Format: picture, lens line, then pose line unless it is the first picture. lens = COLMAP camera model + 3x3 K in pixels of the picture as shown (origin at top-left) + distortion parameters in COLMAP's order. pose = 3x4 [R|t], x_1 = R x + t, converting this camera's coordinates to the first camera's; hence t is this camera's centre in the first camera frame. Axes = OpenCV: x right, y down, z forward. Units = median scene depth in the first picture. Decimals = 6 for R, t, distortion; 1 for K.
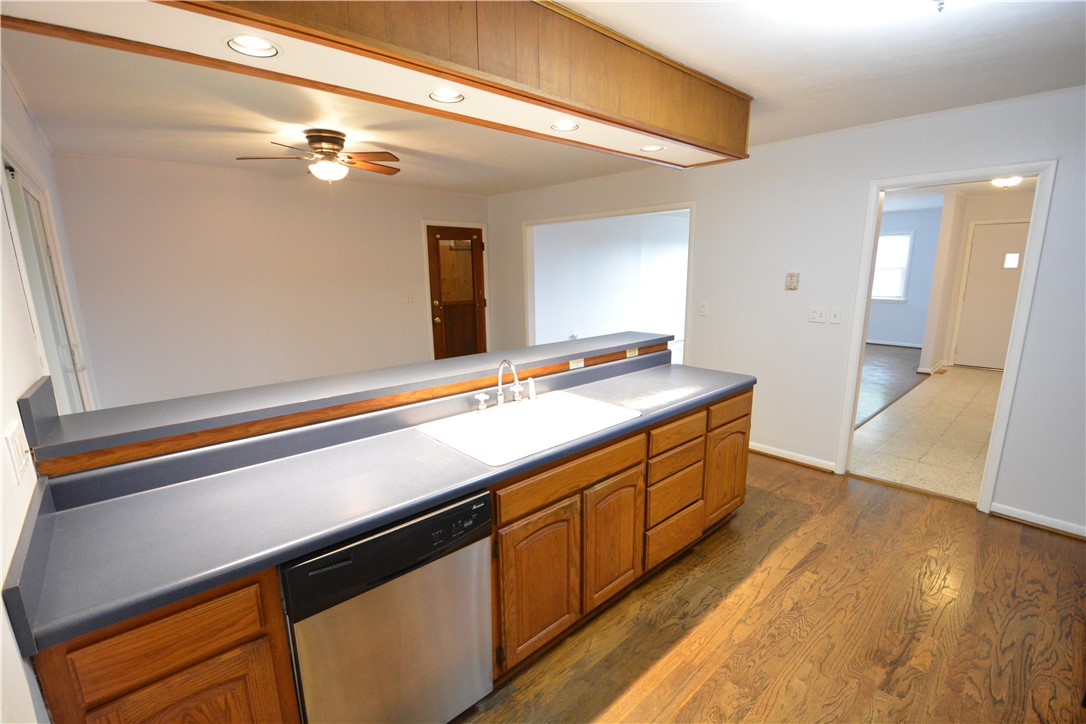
lens RADIAL K [[477.7, 0, 542.3], [0, 477.7, 364.2], [0, 0, 1]] dist [-0.003473, -0.005560]
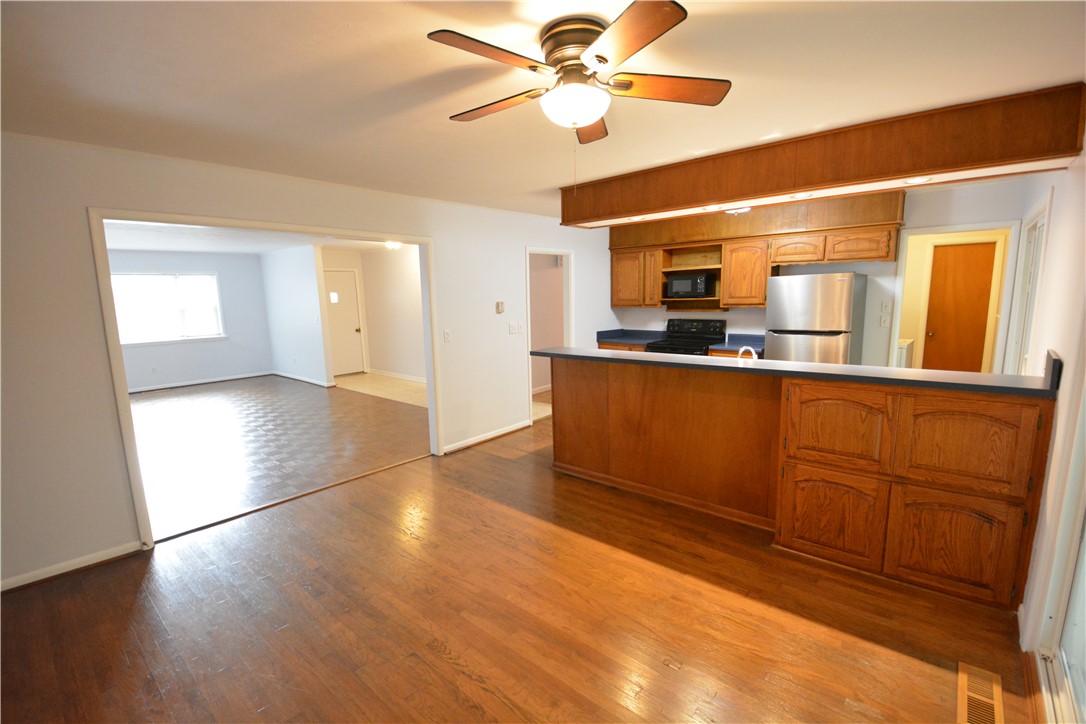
lens RADIAL K [[477.7, 0, 542.6], [0, 477.7, 366.7], [0, 0, 1]] dist [-0.003473, -0.005560]
pose [[-0.134674, -0.134754, 0.981684, -1.489463], [0.221197, 0.961622, 0.162345, -0.335744], [-0.965886, 0.239009, -0.099698, 1.720143]]
